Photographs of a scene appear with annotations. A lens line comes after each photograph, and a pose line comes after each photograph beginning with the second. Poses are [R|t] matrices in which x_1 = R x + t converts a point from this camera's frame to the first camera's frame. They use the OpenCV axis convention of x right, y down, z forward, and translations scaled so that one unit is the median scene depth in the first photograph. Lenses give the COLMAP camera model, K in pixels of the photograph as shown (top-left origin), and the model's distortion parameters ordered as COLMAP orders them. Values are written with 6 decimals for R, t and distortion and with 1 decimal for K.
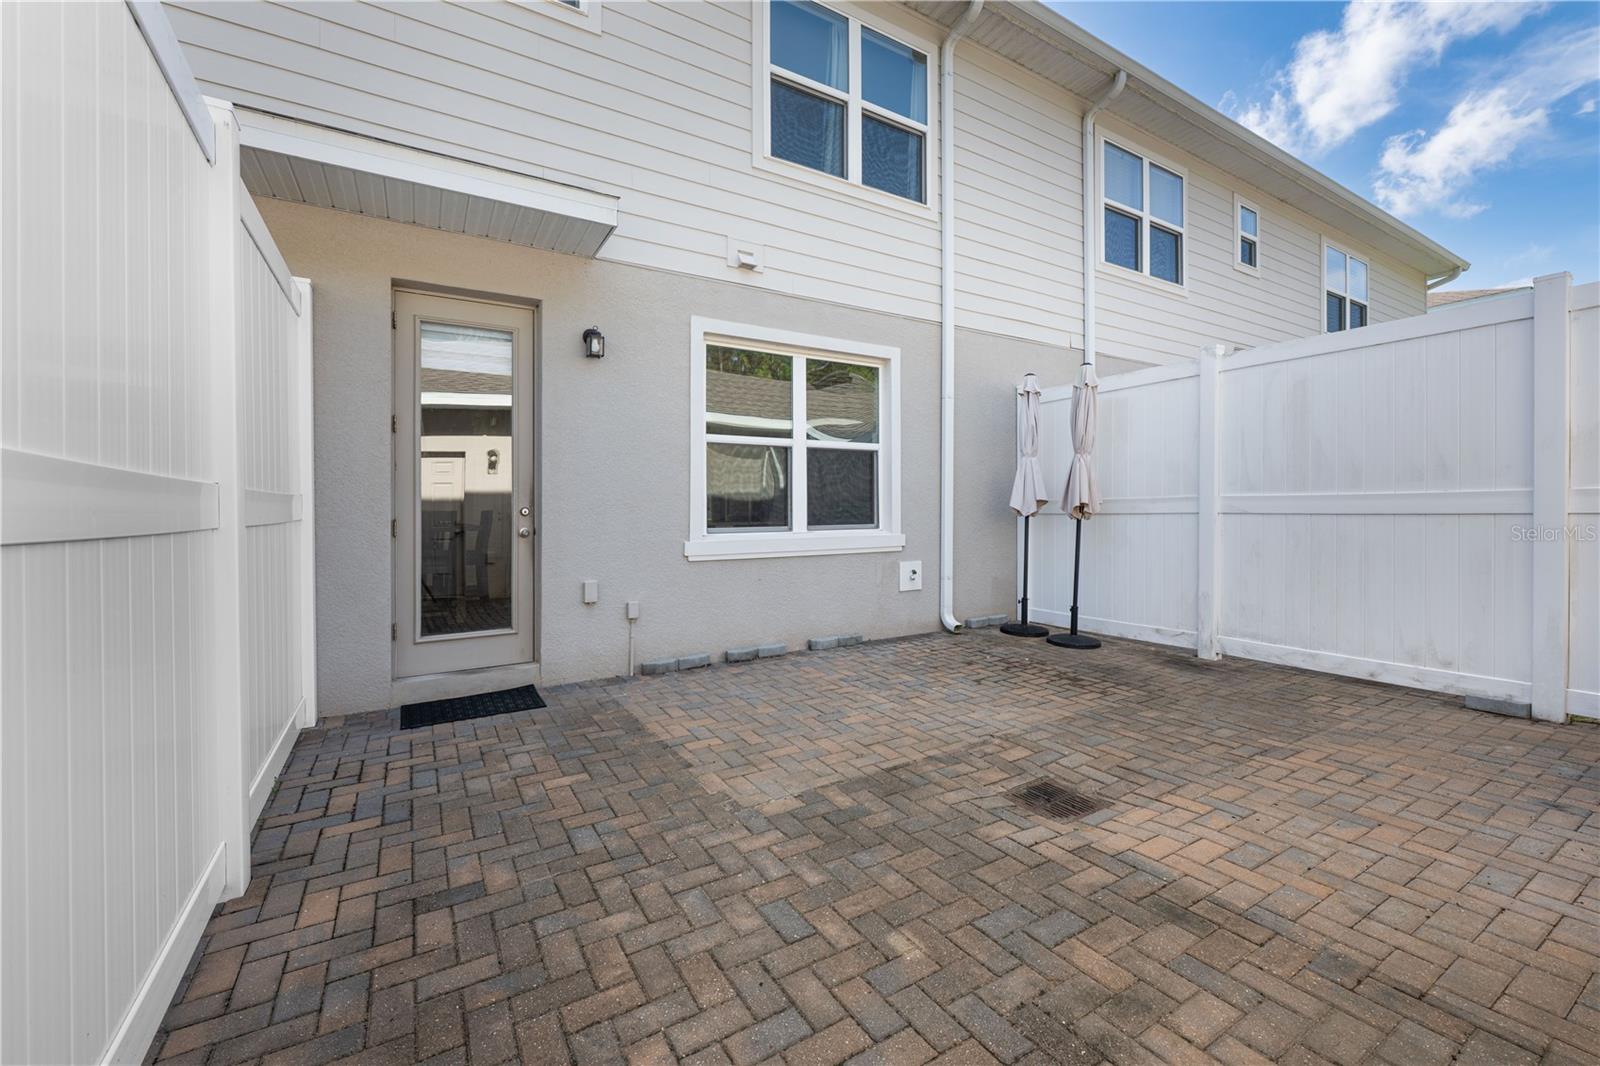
lens RADIAL K [[665.9, 0, 800.0], [0, 665.9, 533.0], [0, 0, 1]] dist [-0.001337, -0.000093]
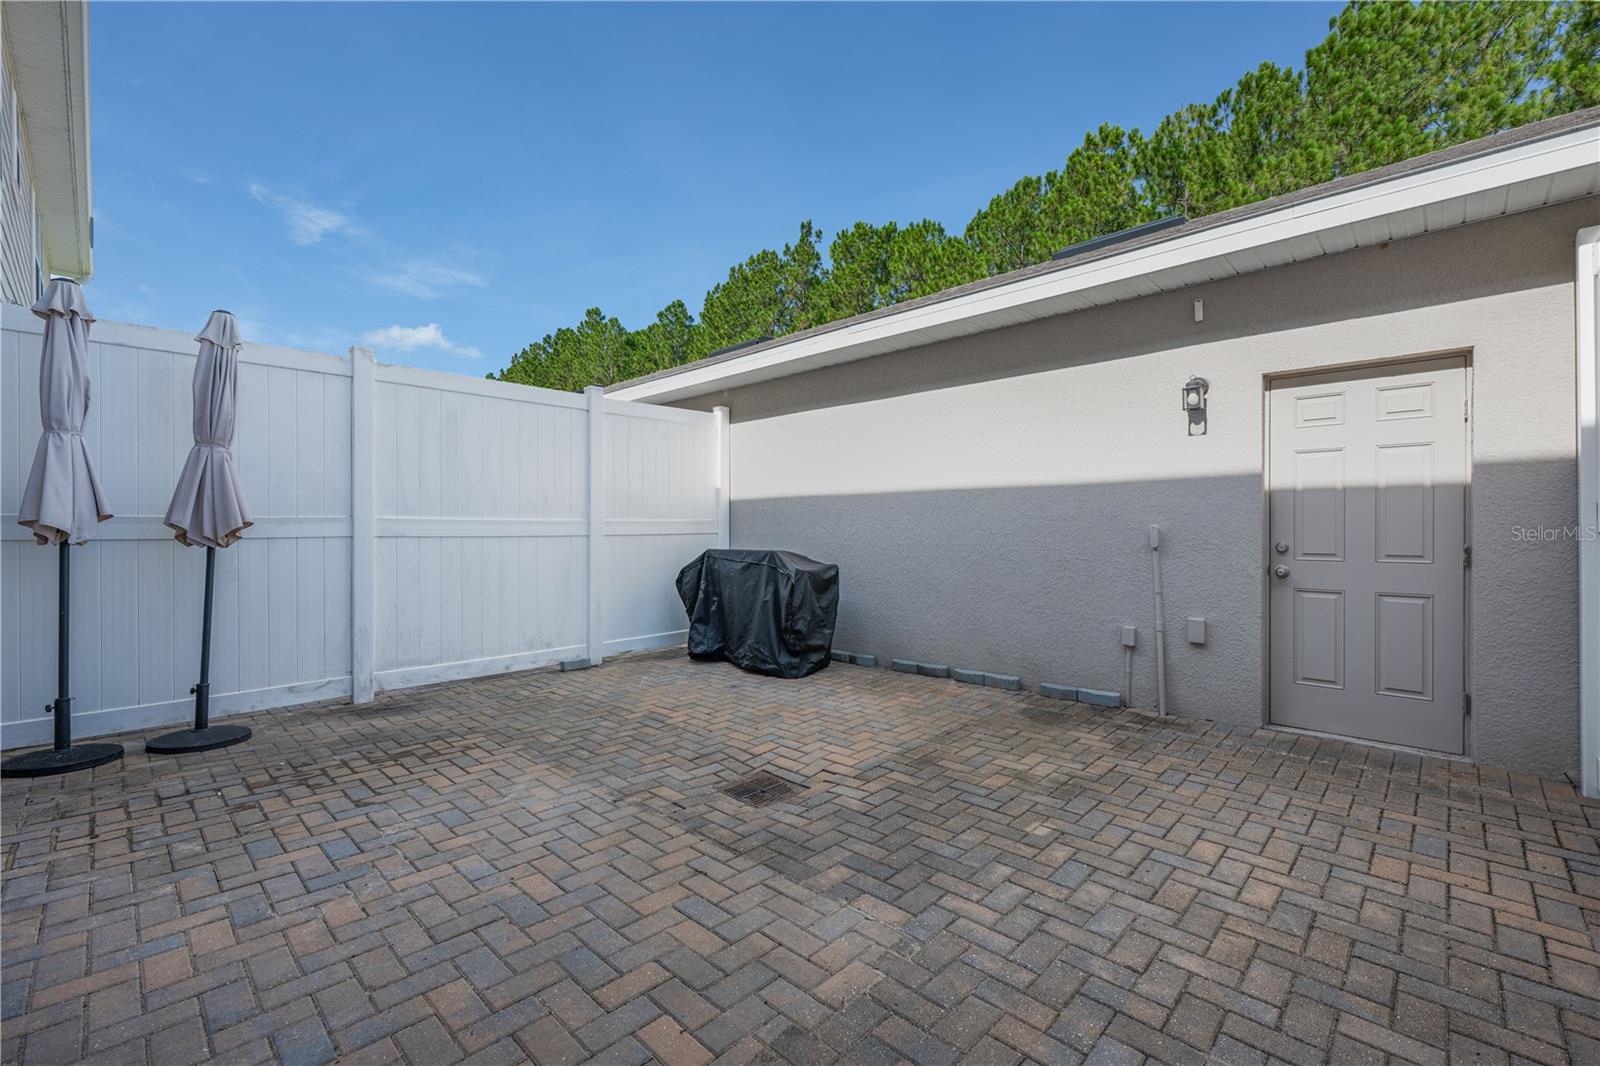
lens RADIAL K [[665.9, 0, 800.0], [0, 665.9, 533.0], [0, 0, 1]] dist [-0.001337, -0.000093]
pose [[-0.267113, 0.003618, 0.963659, -0.672576], [0.036386, 0.999318, 0.006334, -0.033858], [-0.962978, 0.036755, -0.267062, 1.142296]]
